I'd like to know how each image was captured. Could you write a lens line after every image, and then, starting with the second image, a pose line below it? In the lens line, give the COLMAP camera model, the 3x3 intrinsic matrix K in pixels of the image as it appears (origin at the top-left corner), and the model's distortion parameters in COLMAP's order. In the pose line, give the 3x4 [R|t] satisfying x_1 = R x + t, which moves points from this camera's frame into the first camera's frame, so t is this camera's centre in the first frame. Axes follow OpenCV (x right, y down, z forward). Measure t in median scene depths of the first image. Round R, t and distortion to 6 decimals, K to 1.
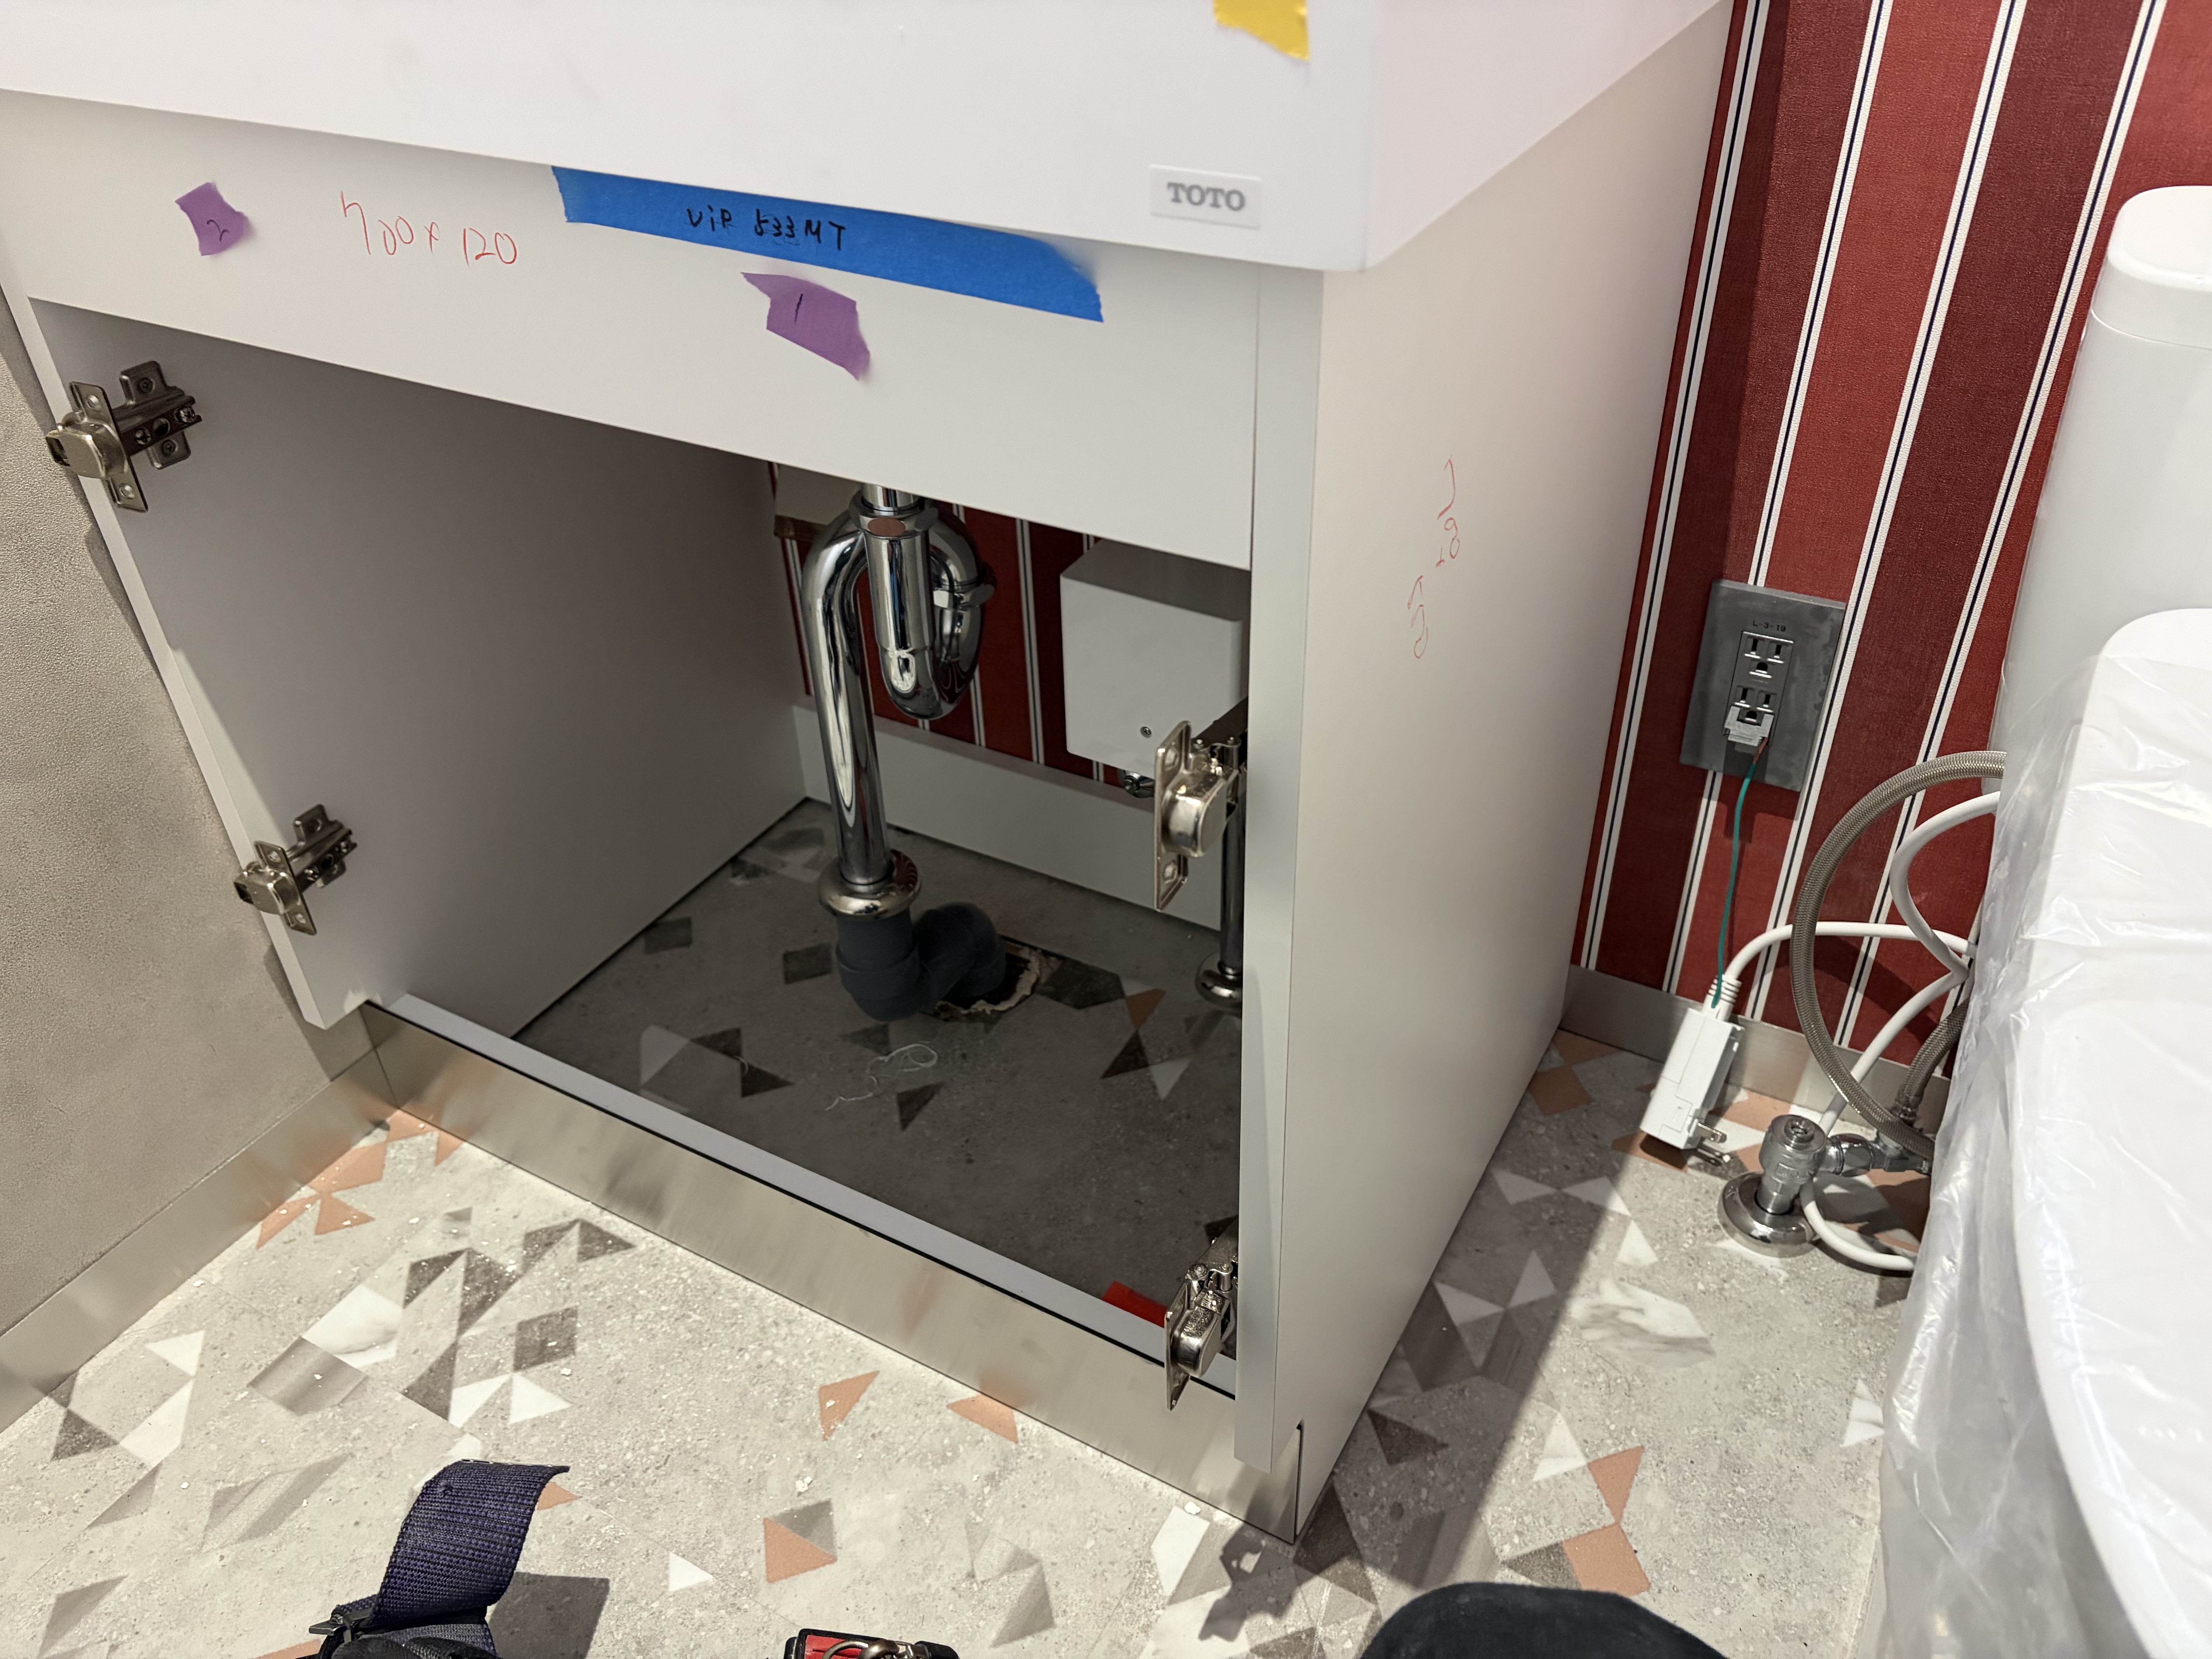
lens RADIAL K [[1672.5, 0, 1116.2], [0, 1672.5, 827.6], [0, 0, 1]] dist [-0.000842, -0.009662]
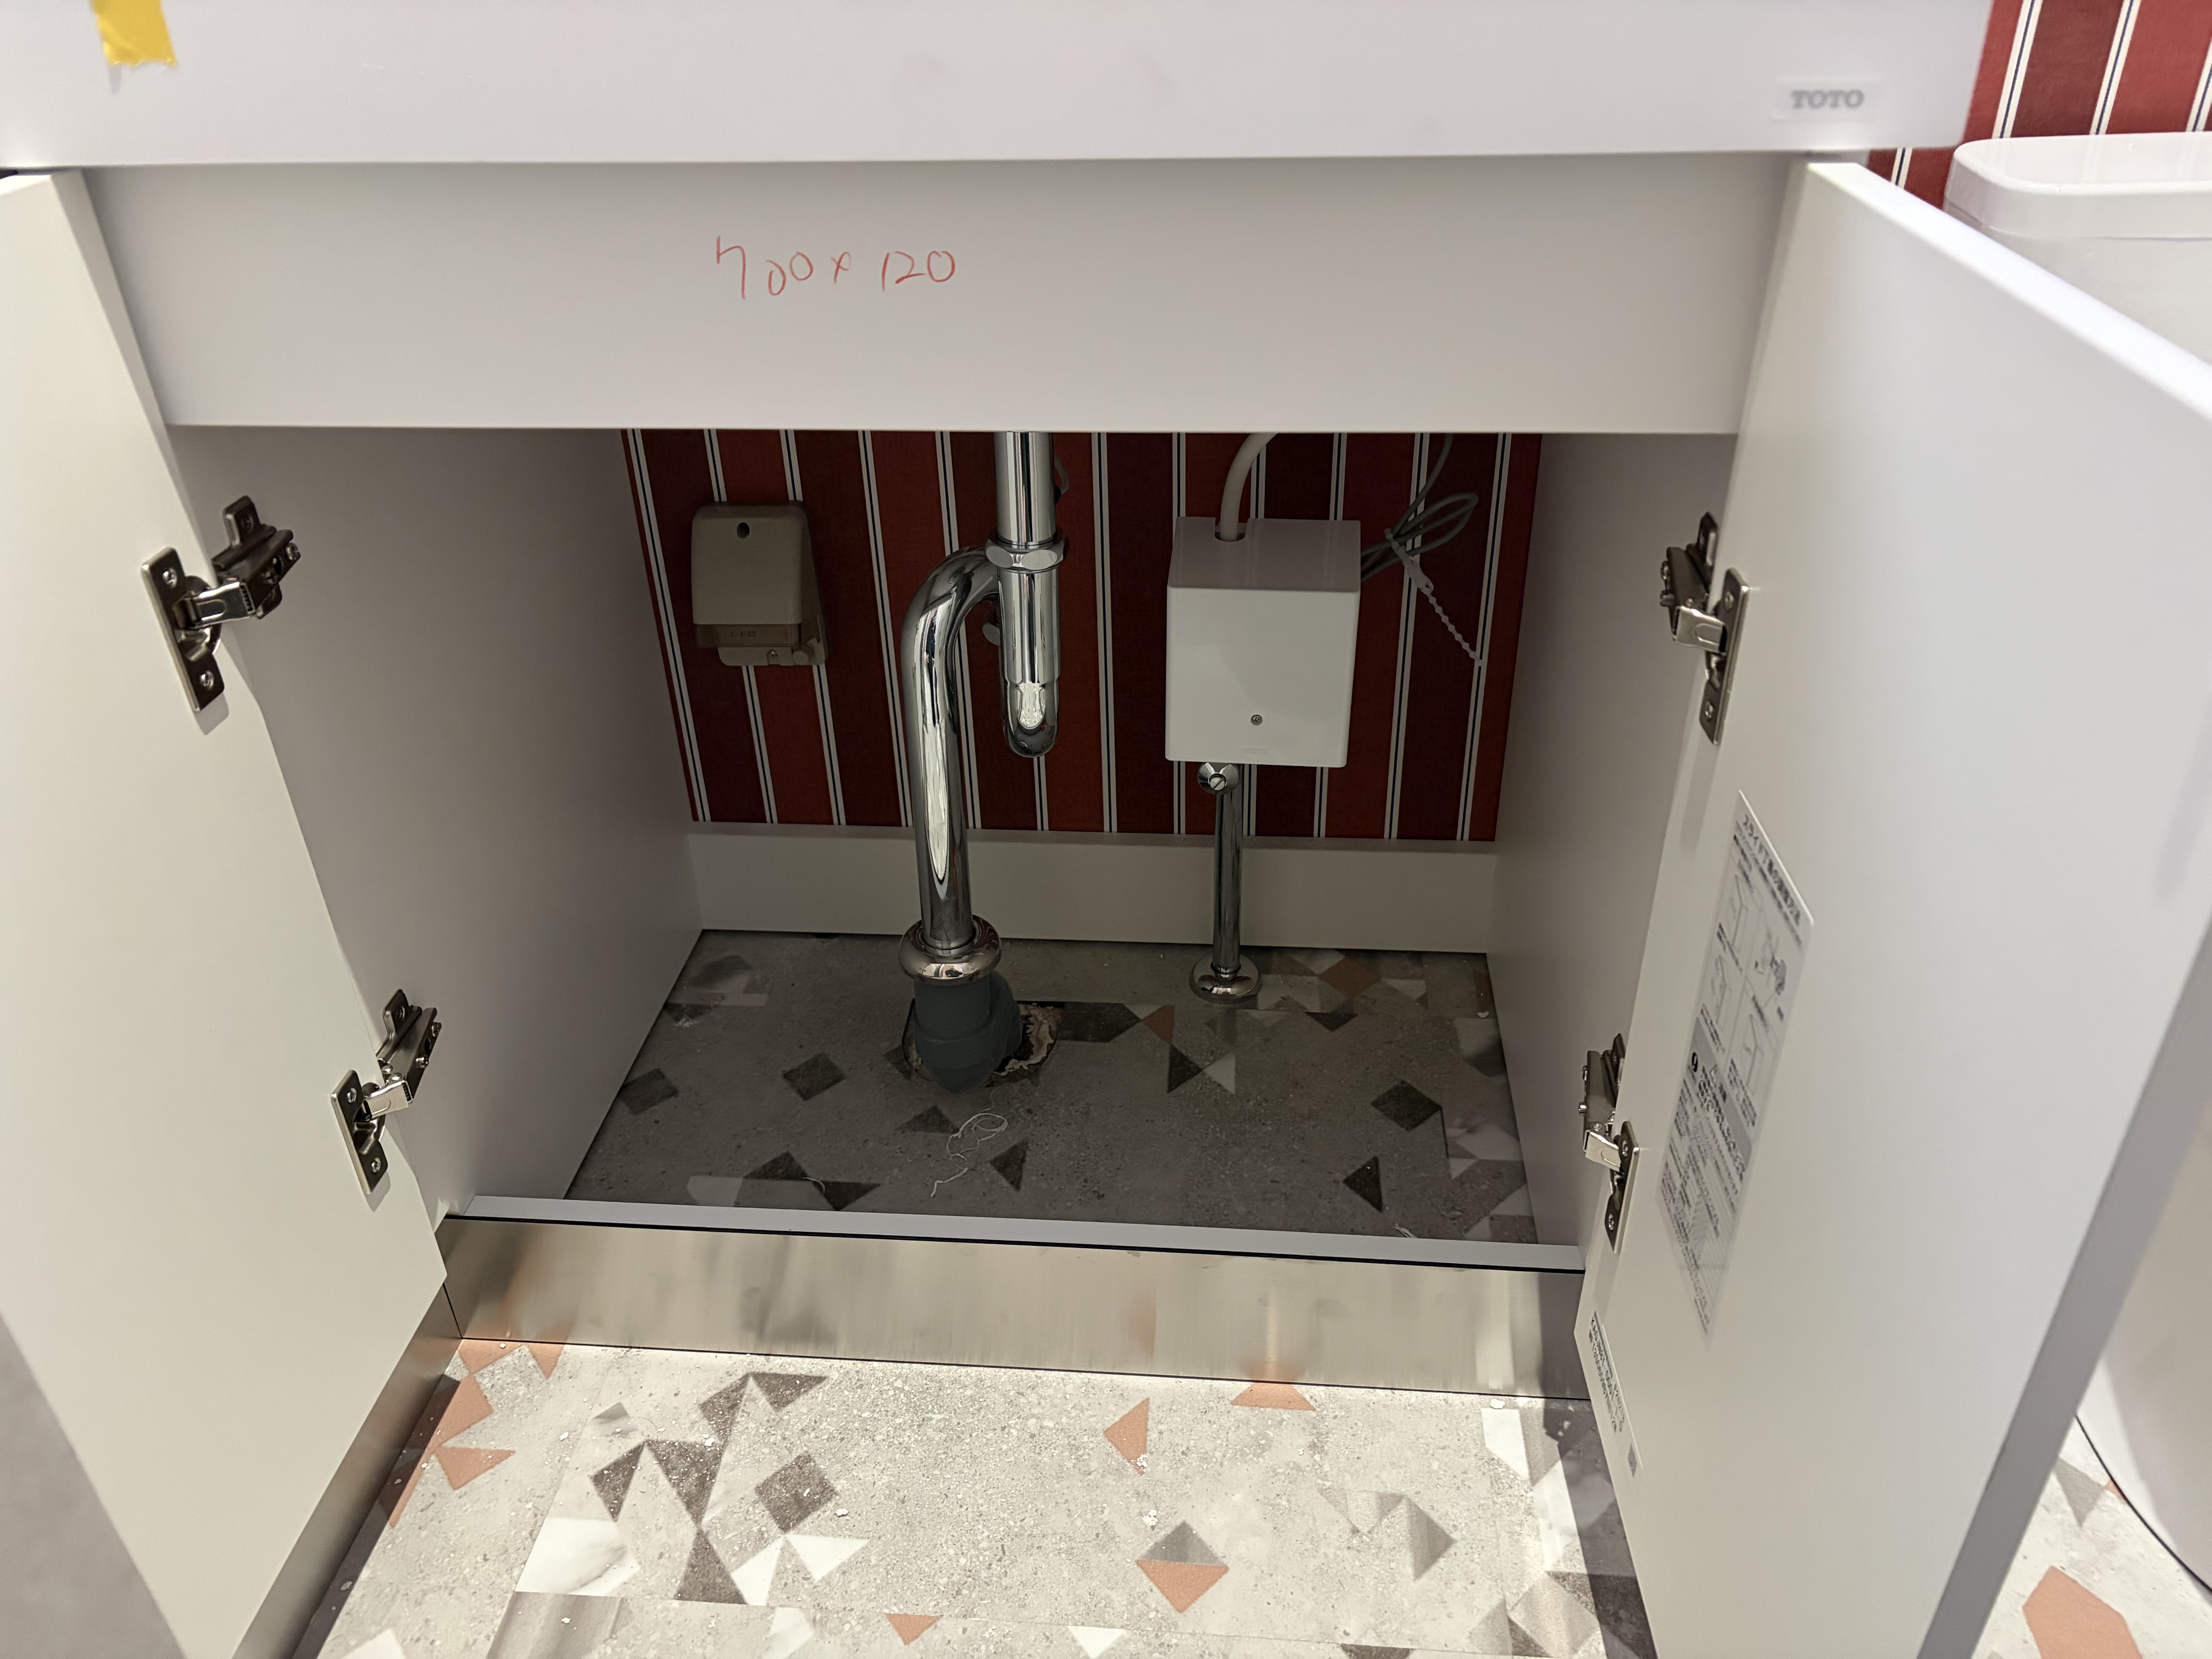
lens RADIAL K [[1672.5, 0, 1108.1], [0, 1672.5, 834.9], [0, 0, 1]] dist [-0.000842, -0.009662]
pose [[0.909711, -0.212016, 0.357037, -0.439240], [0.241844, 0.969469, -0.040515, 0.033768], [-0.337546, 0.123204, 0.933211, 0.036960]]
